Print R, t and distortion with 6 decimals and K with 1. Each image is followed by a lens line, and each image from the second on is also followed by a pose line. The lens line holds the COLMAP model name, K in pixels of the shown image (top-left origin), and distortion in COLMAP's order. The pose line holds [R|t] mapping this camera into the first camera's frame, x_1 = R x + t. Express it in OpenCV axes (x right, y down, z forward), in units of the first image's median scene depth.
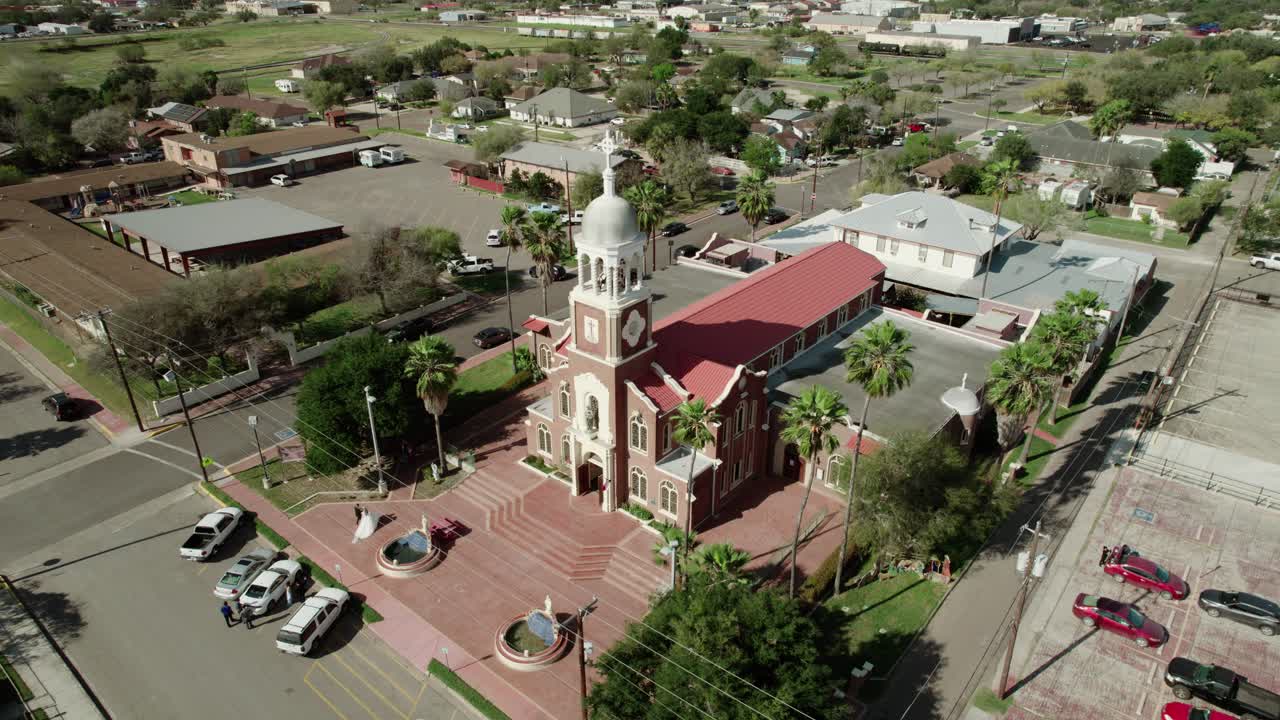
lens RADIAL K [[816.8, 0, 639.4], [0, 816.8, 364.1], [0, 0, 1]] dist [-0.046921, 0.013659]
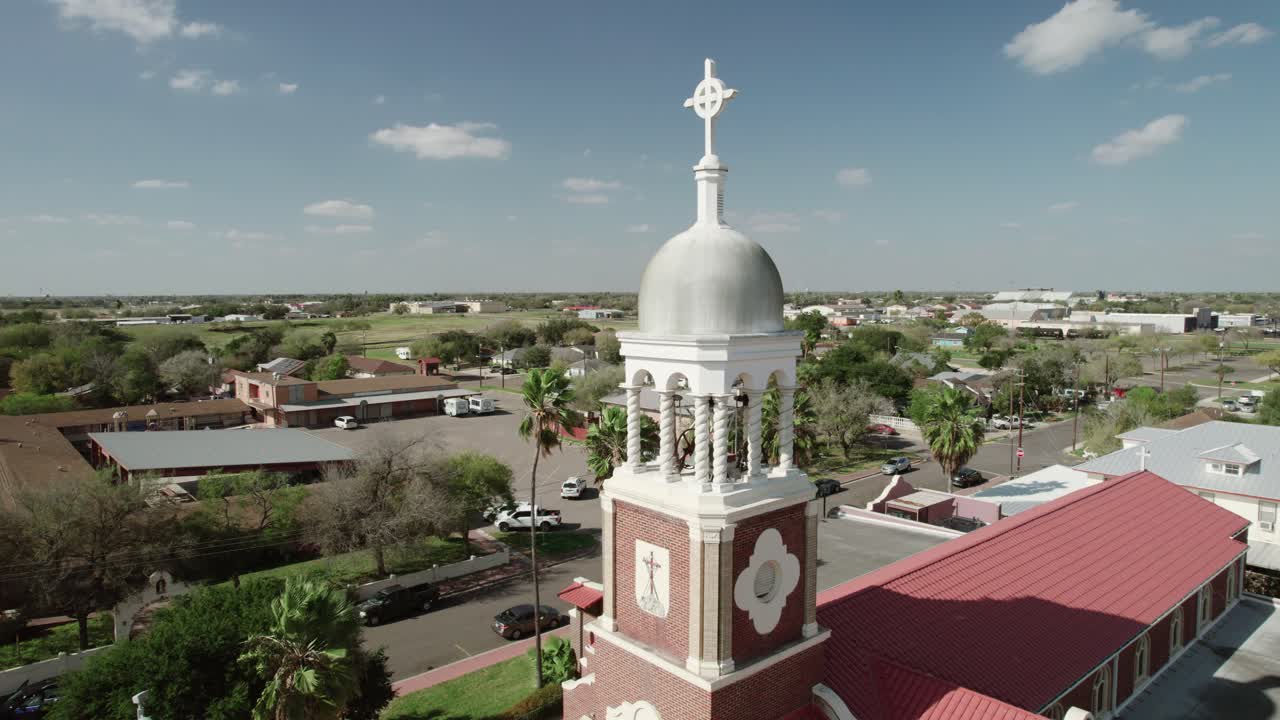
lens RADIAL K [[816.8, 0, 639.5], [0, 816.8, 357.2], [0, 0, 1]] dist [-0.046921, 0.013659]
pose [[0.986859, 0.011476, -0.161177, -0.003431], [-0.070799, 0.927341, -0.367460, 0.000478], [0.145249, 0.374042, 0.915967, 0.351022]]
